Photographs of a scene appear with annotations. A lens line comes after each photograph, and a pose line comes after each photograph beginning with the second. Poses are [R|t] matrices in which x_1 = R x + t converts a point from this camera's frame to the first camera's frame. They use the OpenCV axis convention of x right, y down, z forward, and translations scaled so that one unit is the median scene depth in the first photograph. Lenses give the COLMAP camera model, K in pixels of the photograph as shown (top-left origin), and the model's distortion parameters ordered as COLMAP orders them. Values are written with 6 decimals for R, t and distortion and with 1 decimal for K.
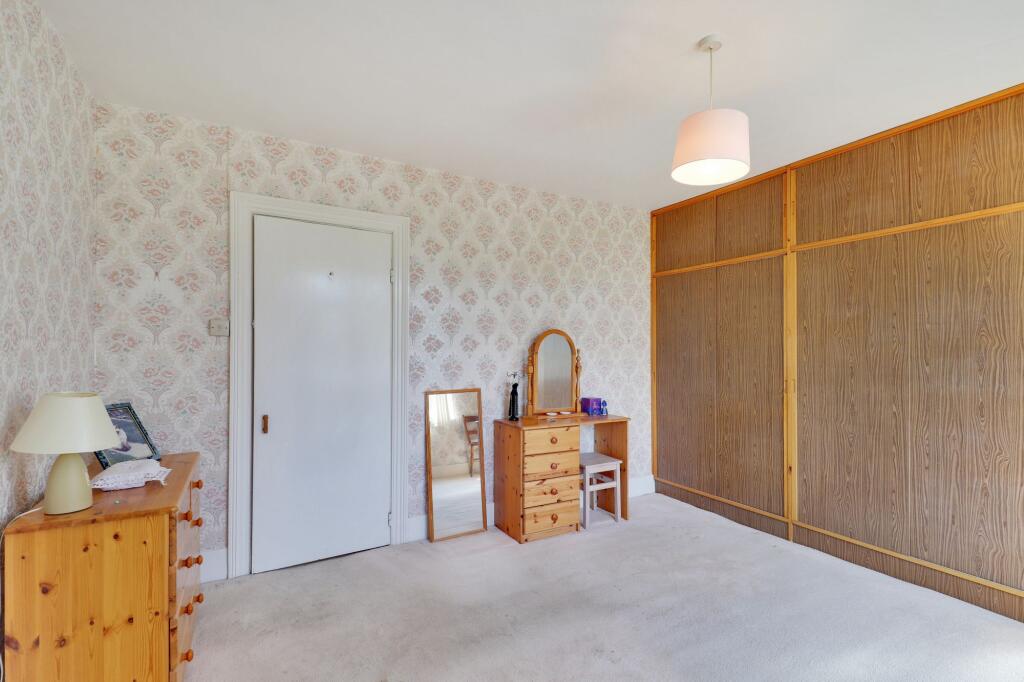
lens RADIAL K [[474.8, 0, 529.2], [0, 474.8, 348.8], [0, 0, 1]] dist [0.016186, -0.008846]
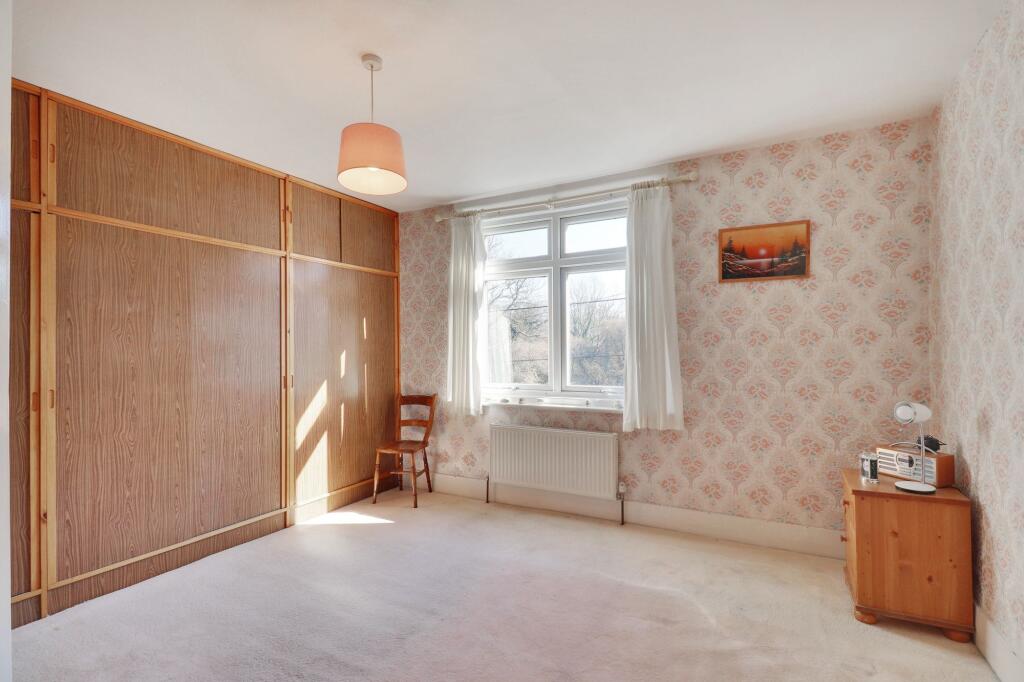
lens RADIAL K [[474.8, 0, 514.5], [0, 474.8, 343.9], [0, 0, 1]] dist [0.016186, -0.008846]
pose [[-0.507822, 0.013559, 0.861355, -0.486933], [0.001517, 0.999889, -0.014845, 0.007897], [-0.861461, -0.006232, -0.507786, 0.864686]]
